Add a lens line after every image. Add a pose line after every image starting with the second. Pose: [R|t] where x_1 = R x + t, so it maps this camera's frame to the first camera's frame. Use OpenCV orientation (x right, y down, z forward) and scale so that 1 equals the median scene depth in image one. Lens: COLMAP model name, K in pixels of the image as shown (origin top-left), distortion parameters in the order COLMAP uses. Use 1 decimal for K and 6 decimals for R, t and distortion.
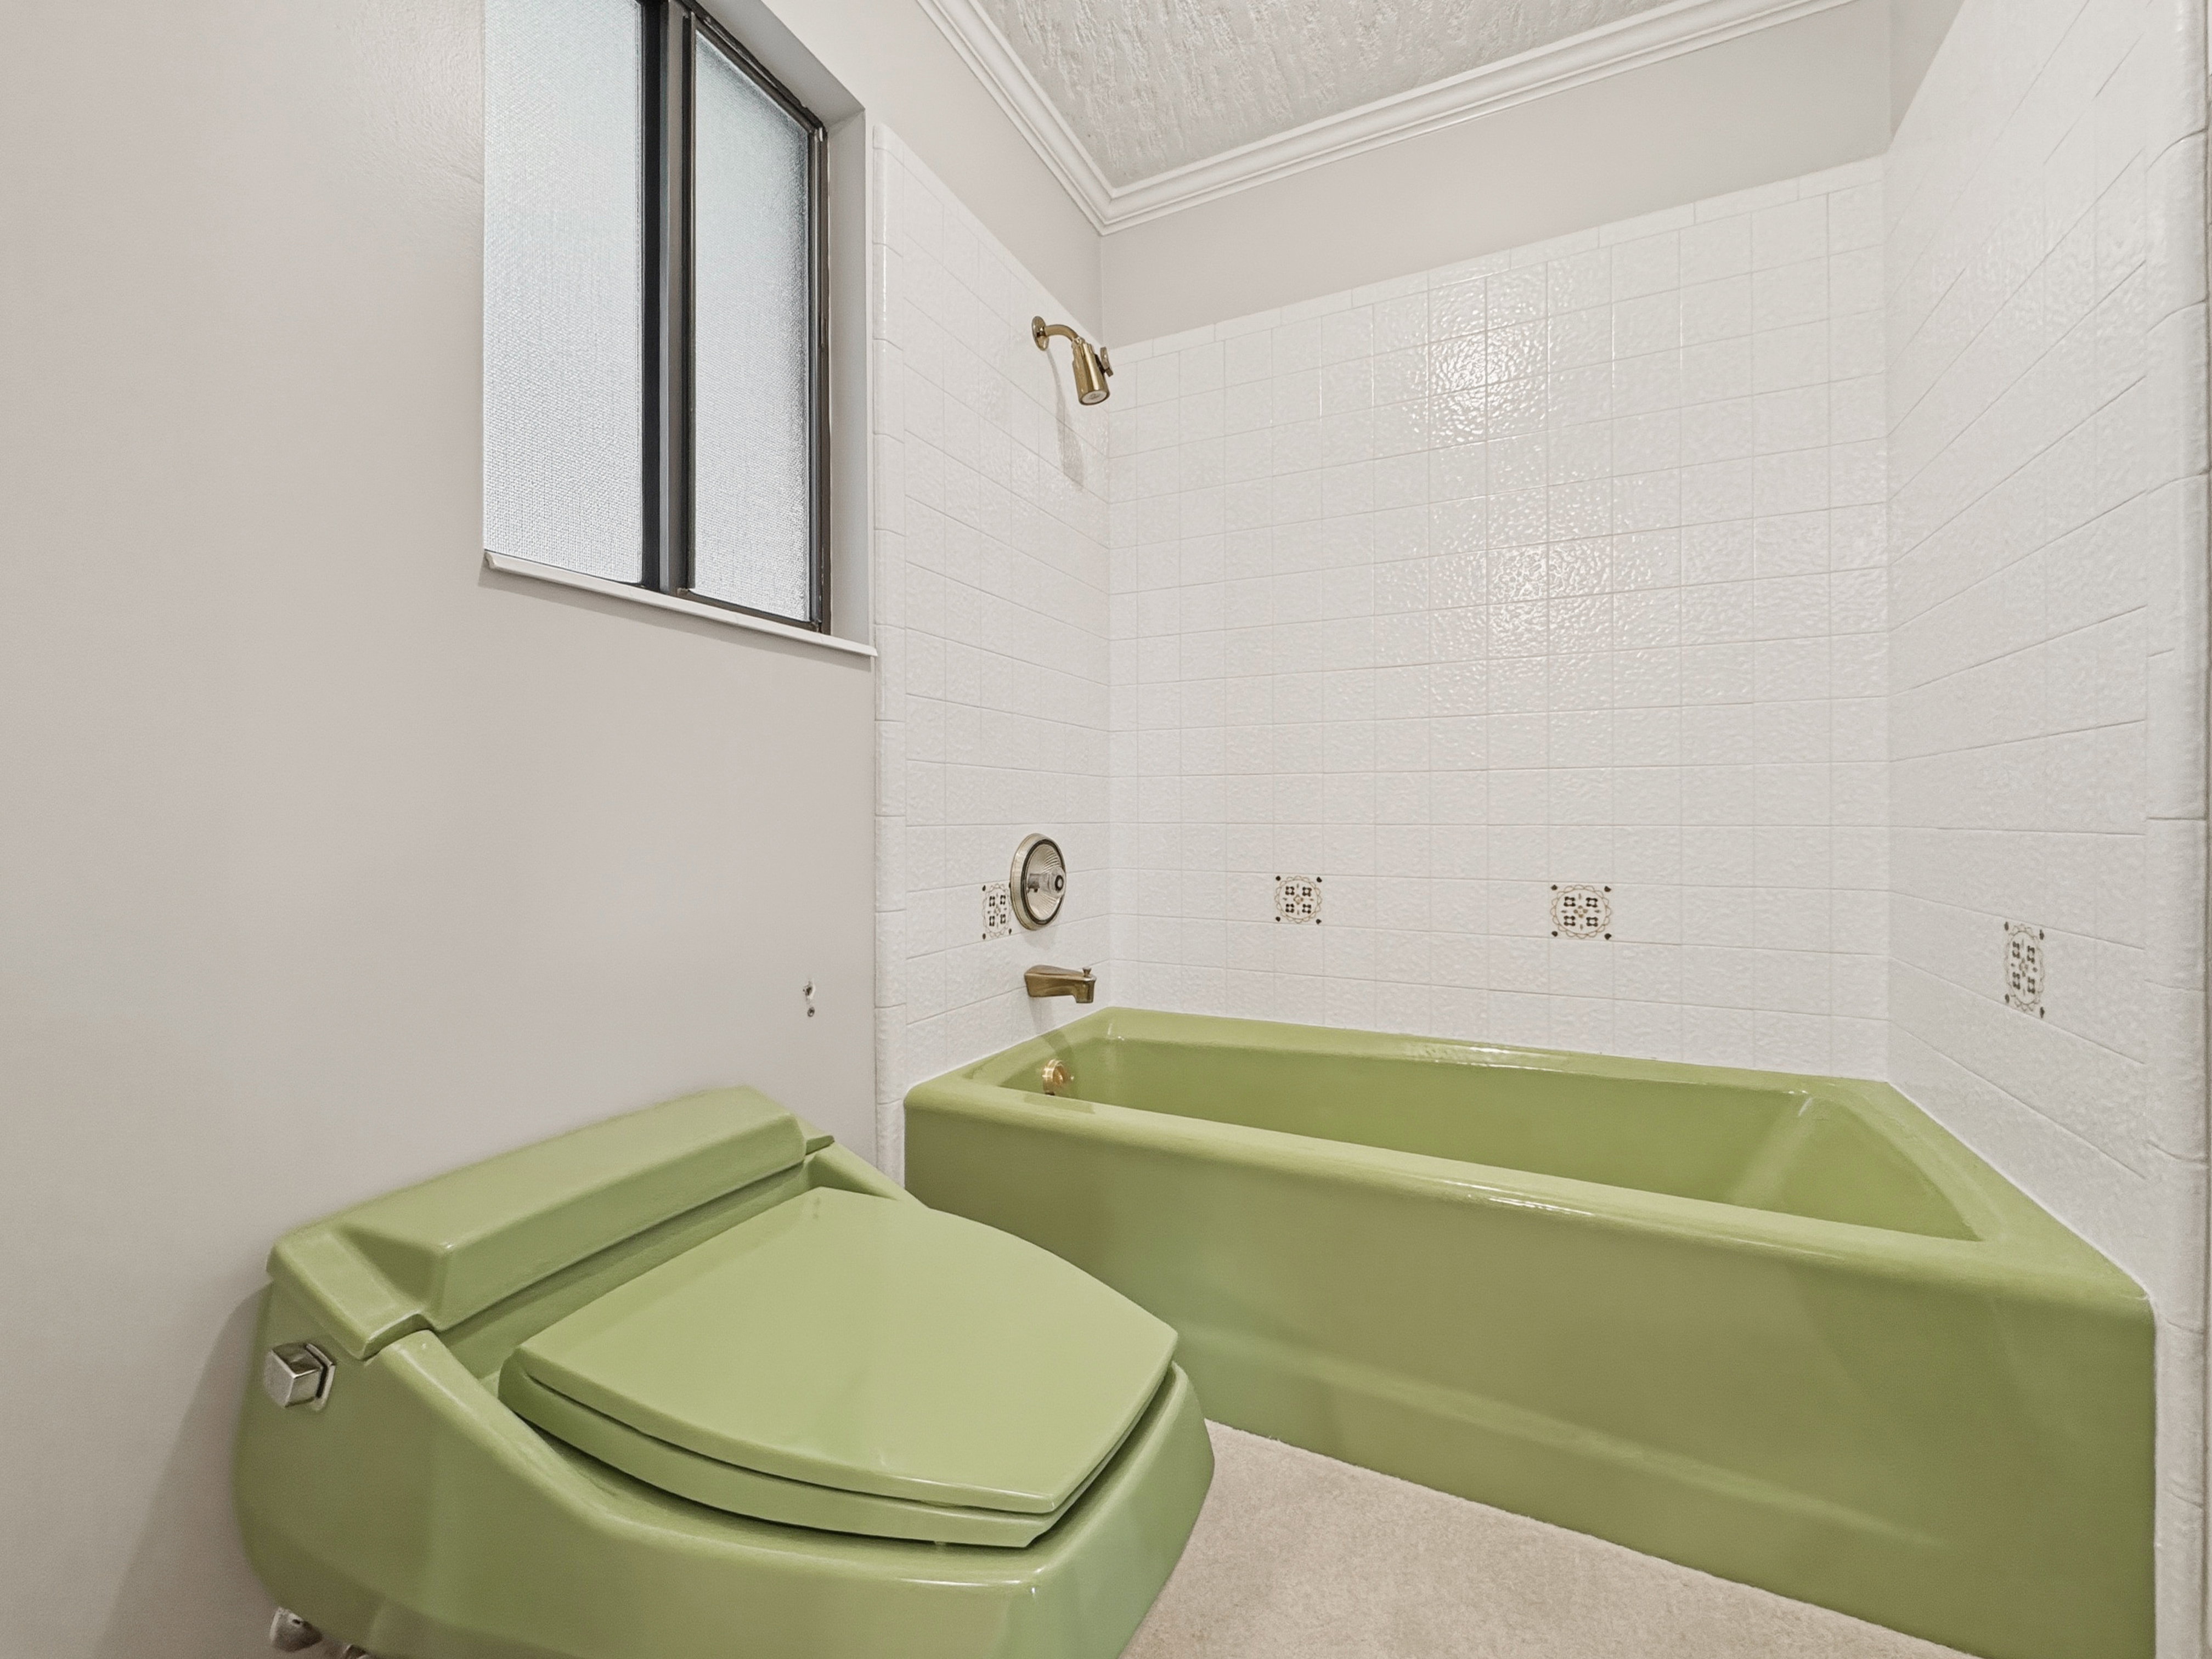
lens RADIAL K [[898.0, 0, 1107.5], [0, 898.0, 819.2], [0, 0, 1]] dist [-0.000214, -0.000887]
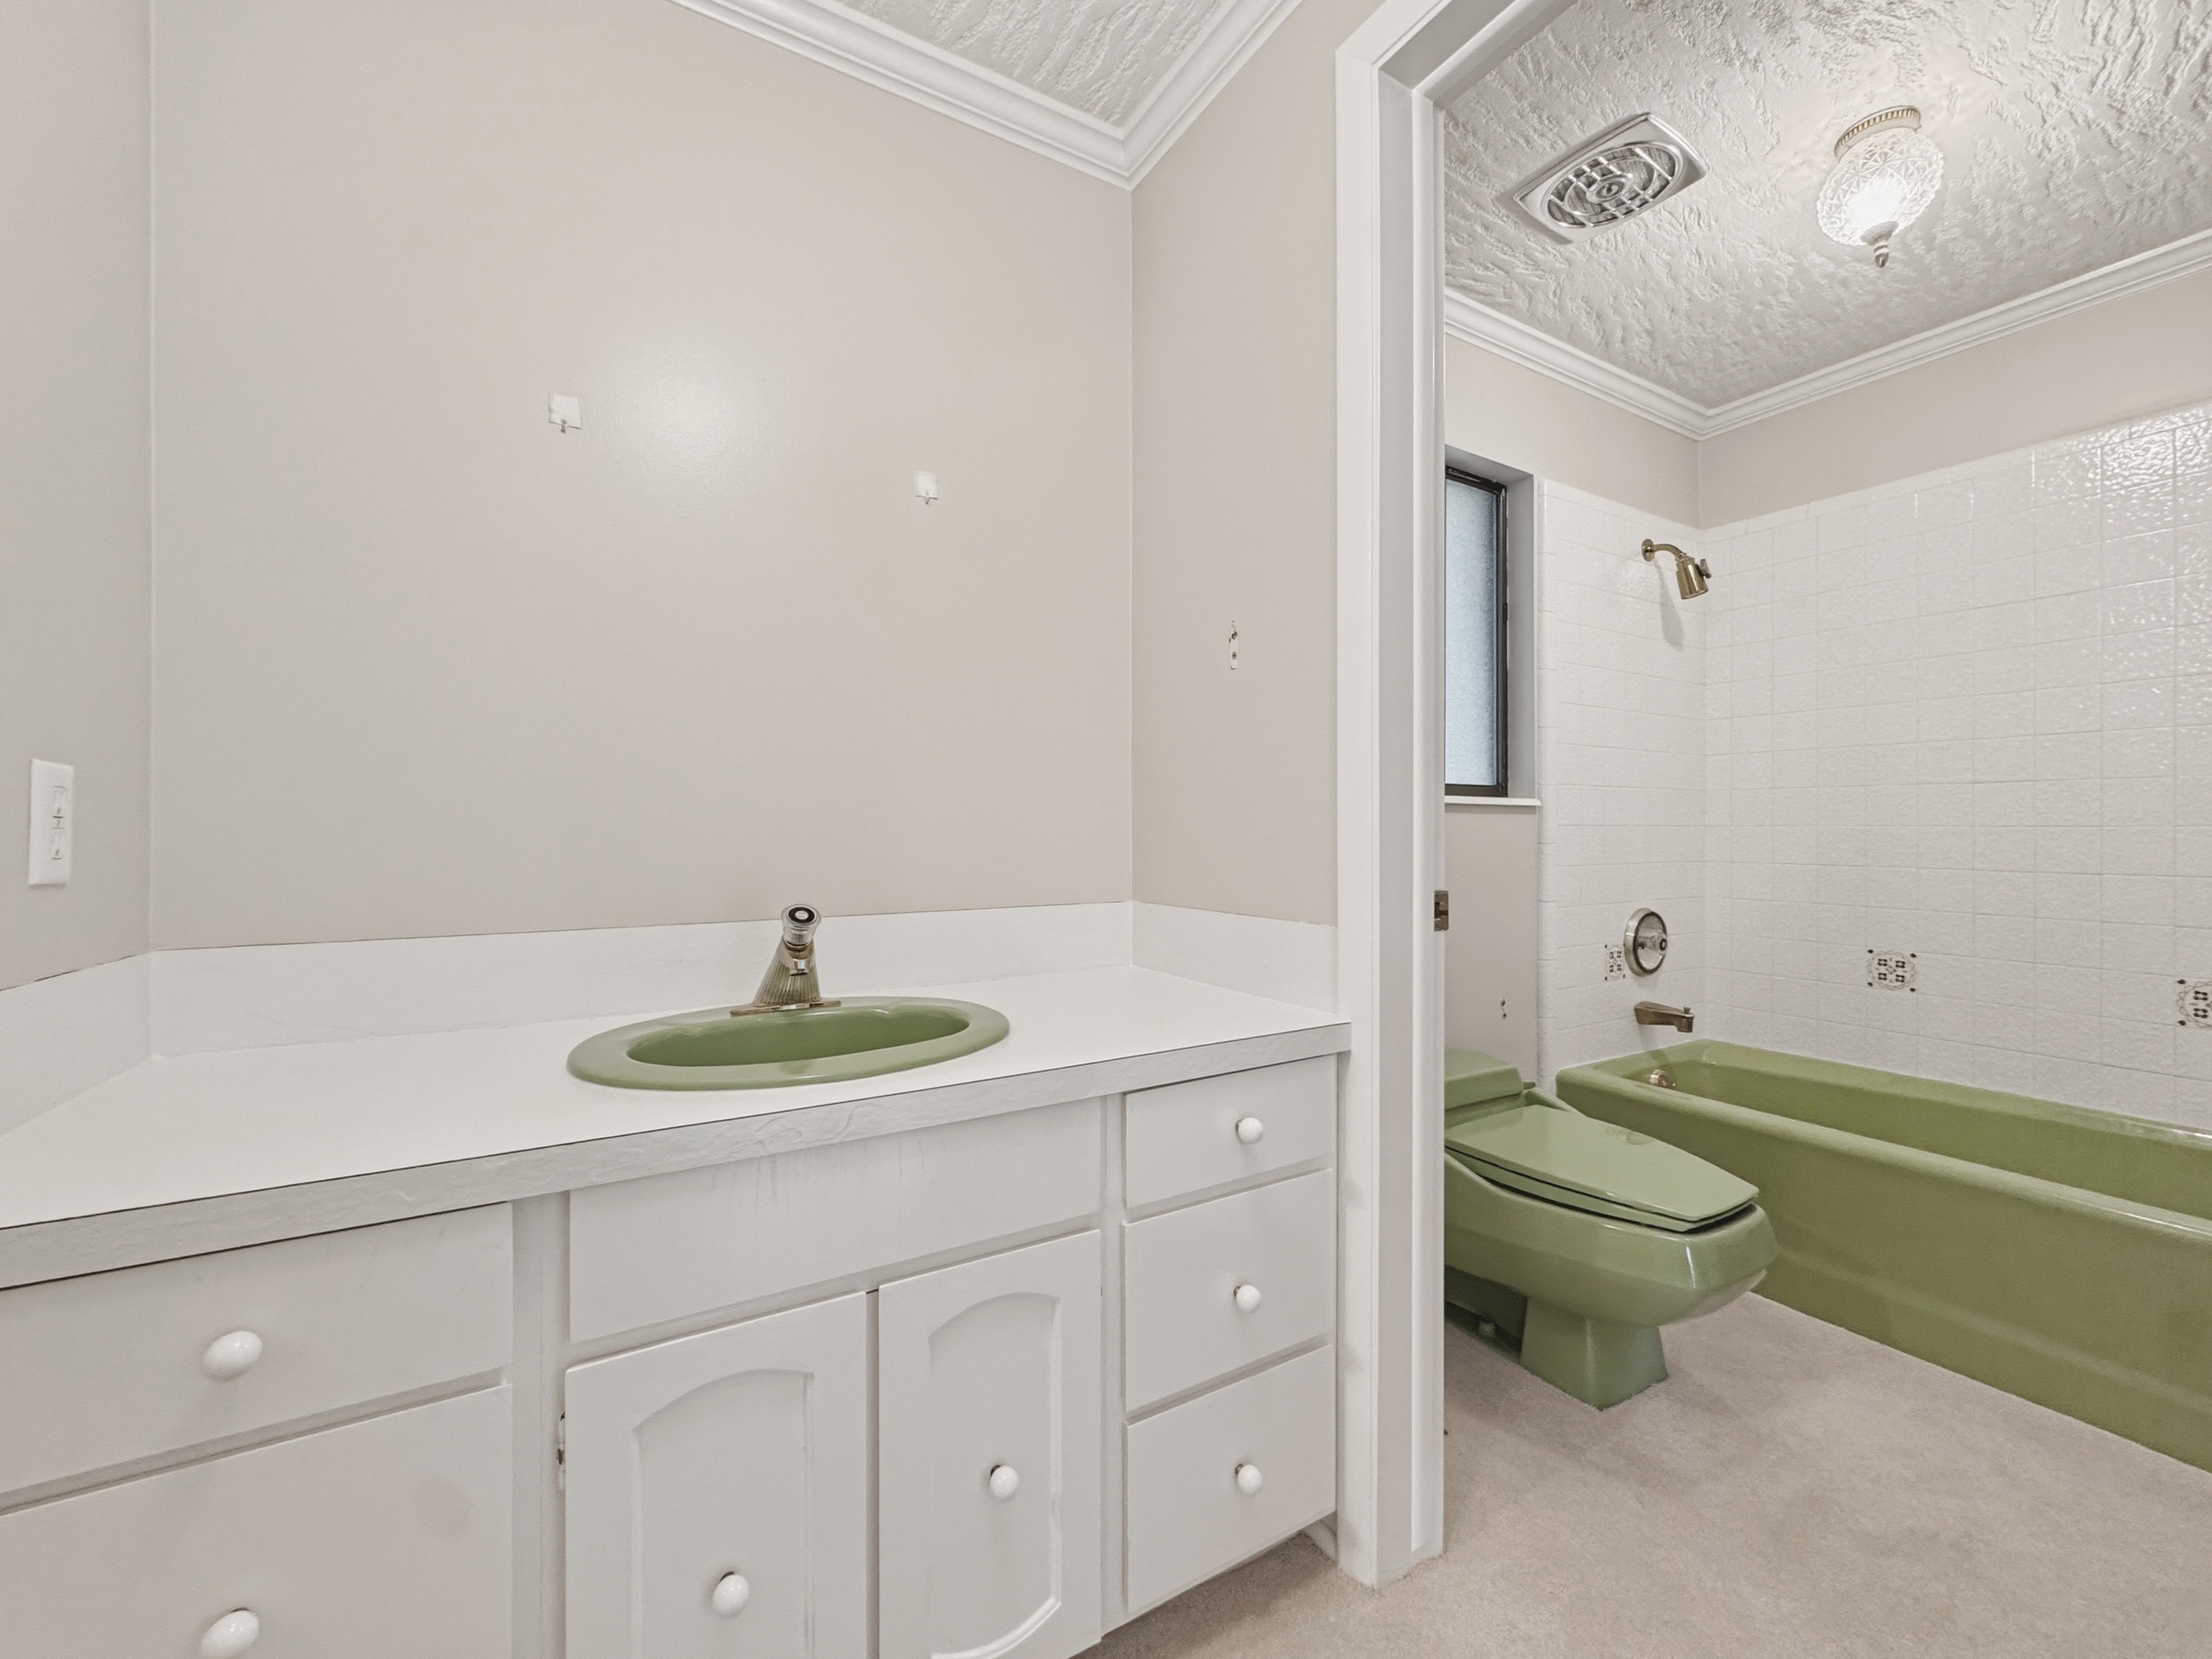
lens RADIAL K [[898.0, 0, 1102.6], [0, 898.0, 828.8], [0, 0, 1]] dist [-0.000214, -0.000887]
pose [[0.839811, 0.003438, -0.542867, -0.028897], [-0.002734, 0.999994, 0.002105, -0.111480], [0.542871, -0.000284, 0.839816, -0.659482]]
